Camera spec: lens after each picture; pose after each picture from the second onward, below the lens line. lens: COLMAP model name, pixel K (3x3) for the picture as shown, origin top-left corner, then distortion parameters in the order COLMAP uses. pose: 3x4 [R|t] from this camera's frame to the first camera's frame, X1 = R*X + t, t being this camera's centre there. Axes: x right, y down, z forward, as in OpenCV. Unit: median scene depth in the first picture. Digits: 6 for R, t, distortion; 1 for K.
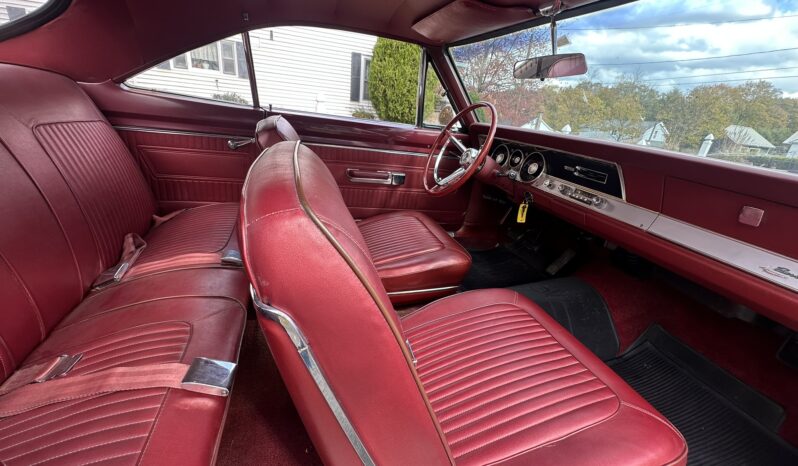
lens RADIAL K [[320.5, 0, 399.0], [0, 320.5, 233.0], [0, 0, 1]] dist [0.000677, -0.000007]
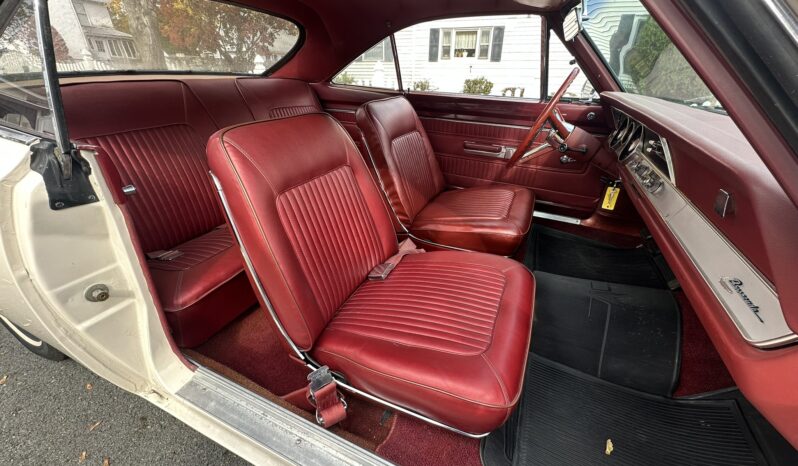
lens RADIAL K [[325.9, 0, 399.0], [0, 325.9, 233.0], [0, 0, 1]] dist [-0.012619, -0.000205]
pose [[0.751546, 0.208078, -0.626005, 0.358674], [-0.178787, 0.977682, 0.110331, 0.023780], [0.634992, 0.029003, 0.771974, -0.010620]]
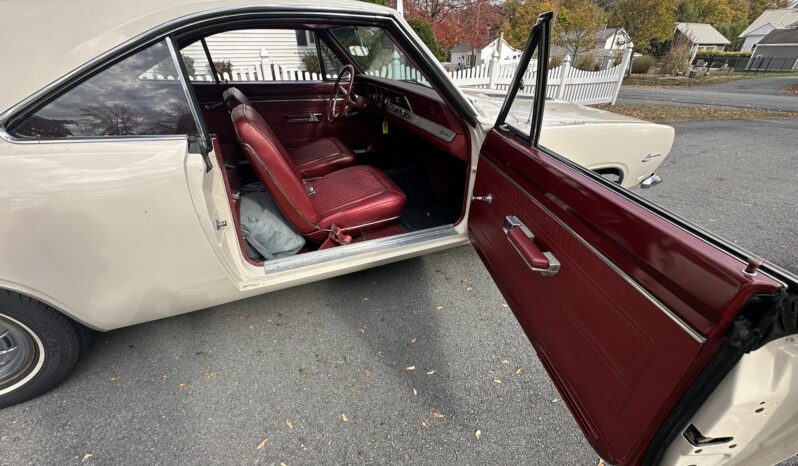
lens RADIAL K [[319.6, 0, 399.0], [0, 319.6, 233.0], [0, 0, 1]] dist [-0.004819, -0.000225]
pose [[0.988840, -0.142673, 0.042887, 0.208194], [0.133092, 0.975346, 0.176029, 0.140092], [-0.066944, -0.168356, 0.983450, -0.572093]]
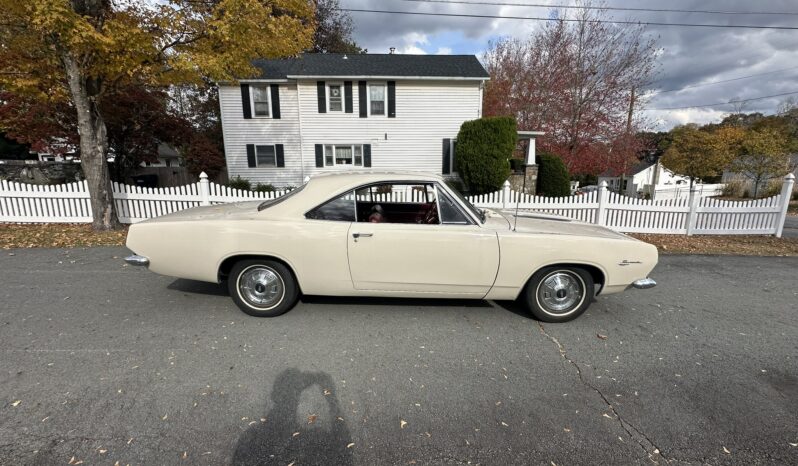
lens RADIAL K [[319.6, 0, 399.0], [0, 319.6, 233.0], [0, 0, 1]] dist [-0.004819, -0.000225]
pose [[0.944523, -0.039945, -0.326008, 0.597882], [-0.020141, 0.983665, -0.178879, 0.342966], [0.327828, 0.175521, 0.928289, -1.300727]]
